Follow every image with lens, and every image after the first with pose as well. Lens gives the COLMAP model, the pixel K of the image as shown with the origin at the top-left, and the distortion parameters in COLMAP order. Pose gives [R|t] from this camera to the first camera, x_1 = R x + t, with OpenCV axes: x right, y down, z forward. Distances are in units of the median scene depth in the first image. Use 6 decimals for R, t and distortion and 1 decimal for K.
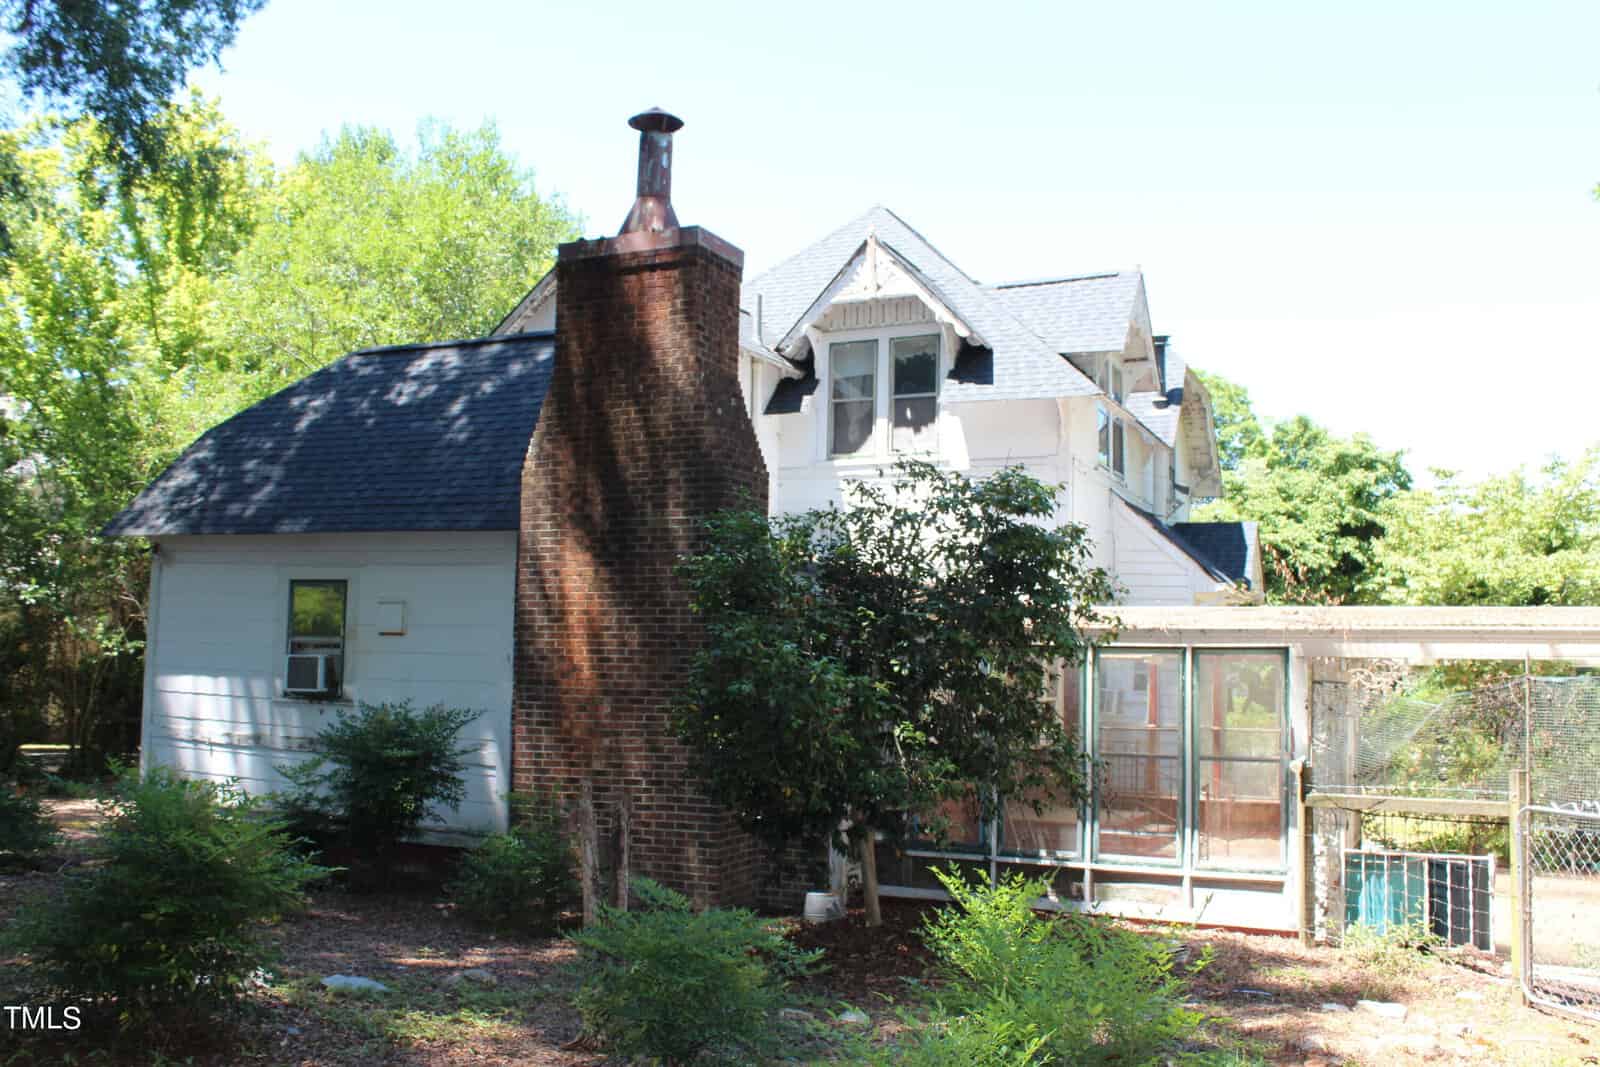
lens RADIAL K [[1420.3, 0, 800.0], [0, 1420.3, 533.5], [0, 0, 1]] dist [-0.182074, 0.190358]
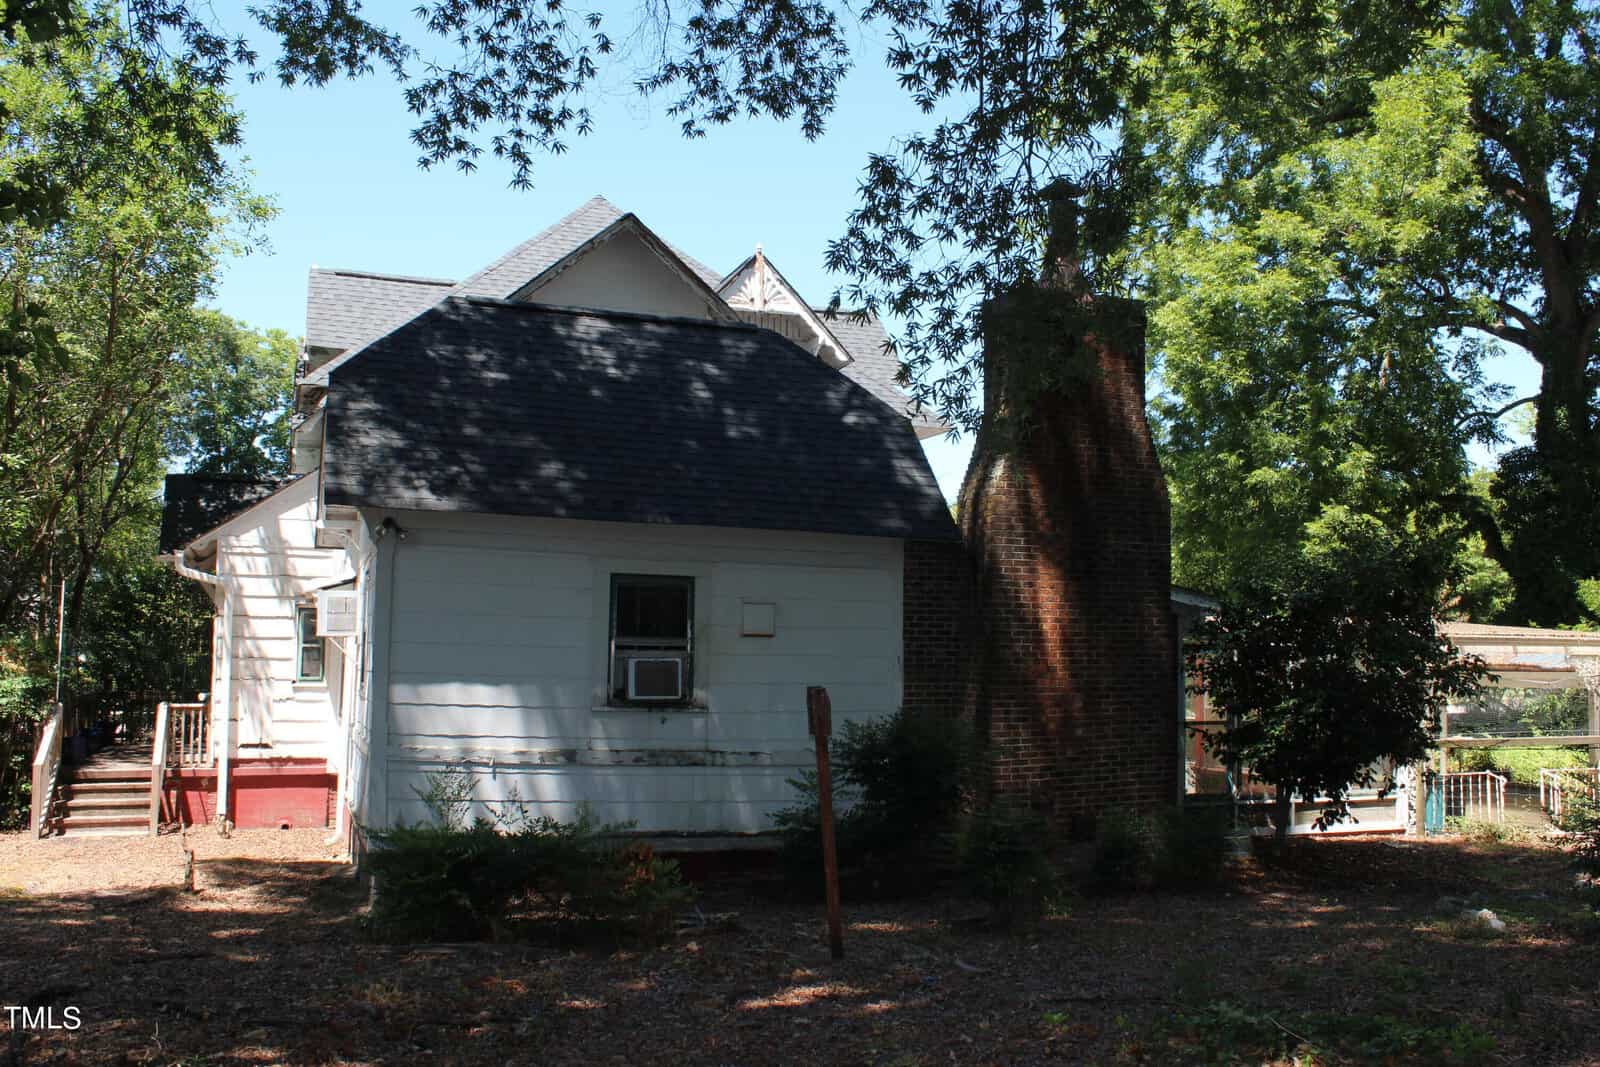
lens RADIAL K [[1420.3, 0, 800.0], [0, 1420.3, 533.5], [0, 0, 1]] dist [-0.182074, 0.190358]
pose [[0.719963, 0.049437, 0.692250, -0.971663], [-0.067433, 0.997723, -0.001120, 0.001149], [-0.690729, -0.045874, 0.721657, 0.289408]]
